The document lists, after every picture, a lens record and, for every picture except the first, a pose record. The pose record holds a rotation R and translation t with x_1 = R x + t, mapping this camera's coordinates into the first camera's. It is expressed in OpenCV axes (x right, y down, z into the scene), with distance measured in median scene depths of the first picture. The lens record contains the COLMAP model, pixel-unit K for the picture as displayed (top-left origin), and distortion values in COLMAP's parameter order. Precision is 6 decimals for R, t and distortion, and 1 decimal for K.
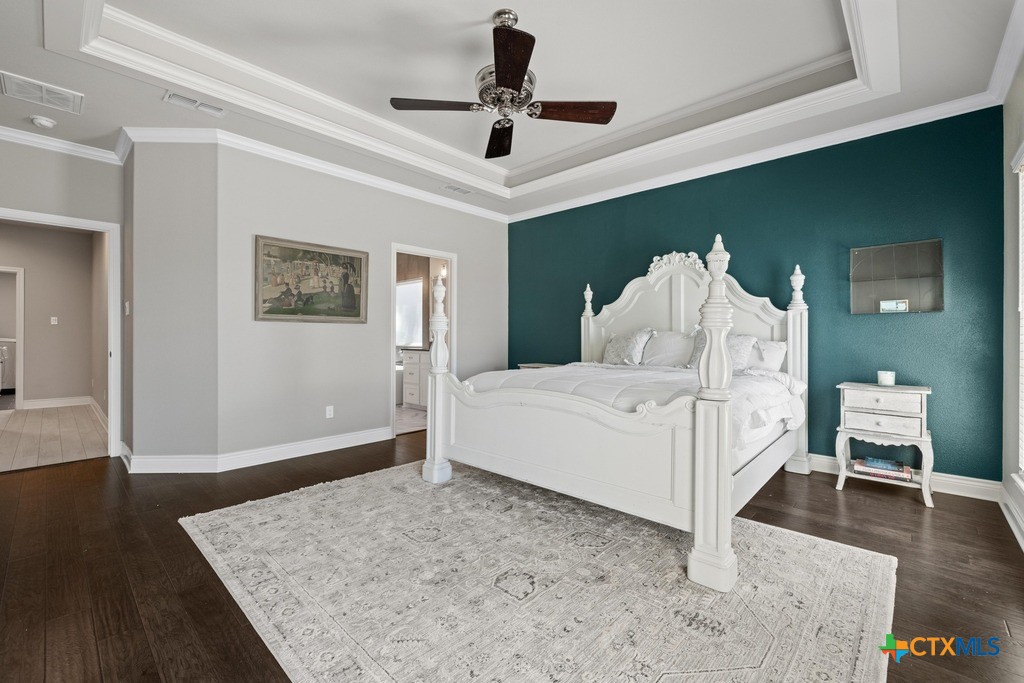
lens RADIAL K [[429.9, 0, 514.9], [0, 429.9, 337.1], [0, 0, 1]] dist [-0.004244, -0.000344]
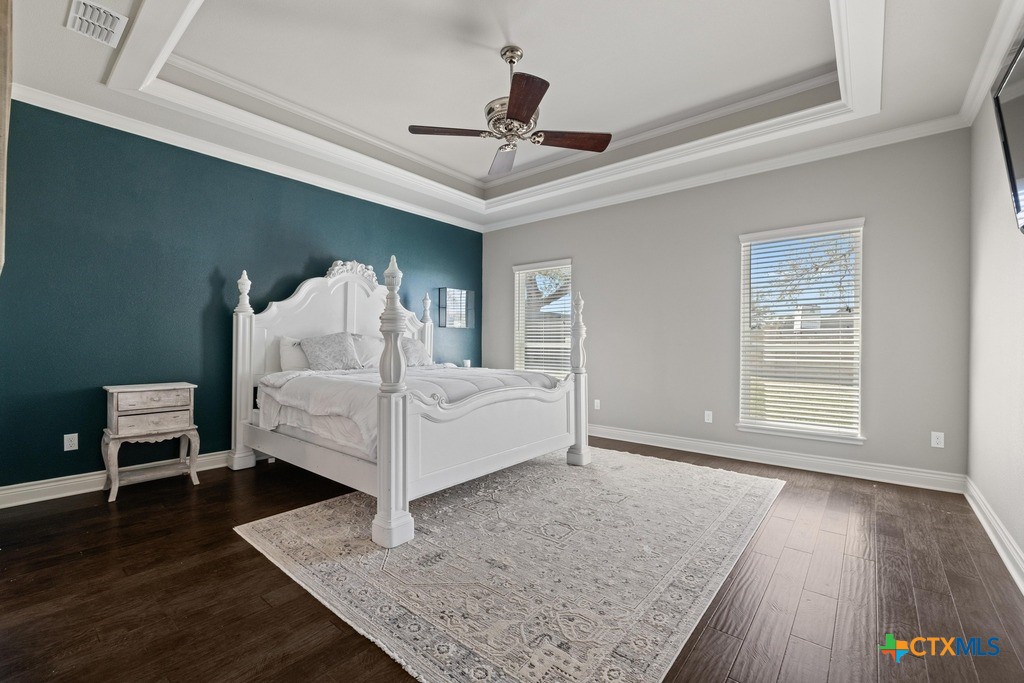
lens RADIAL K [[429.9, 0, 515.3], [0, 429.9, 342.7], [0, 0, 1]] dist [-0.004244, -0.000344]
pose [[-0.049152, -0.007670, 0.998762, -0.614191], [-0.006684, 0.999951, 0.007351, -0.004893], [-0.998769, -0.006314, -0.049201, 0.560653]]
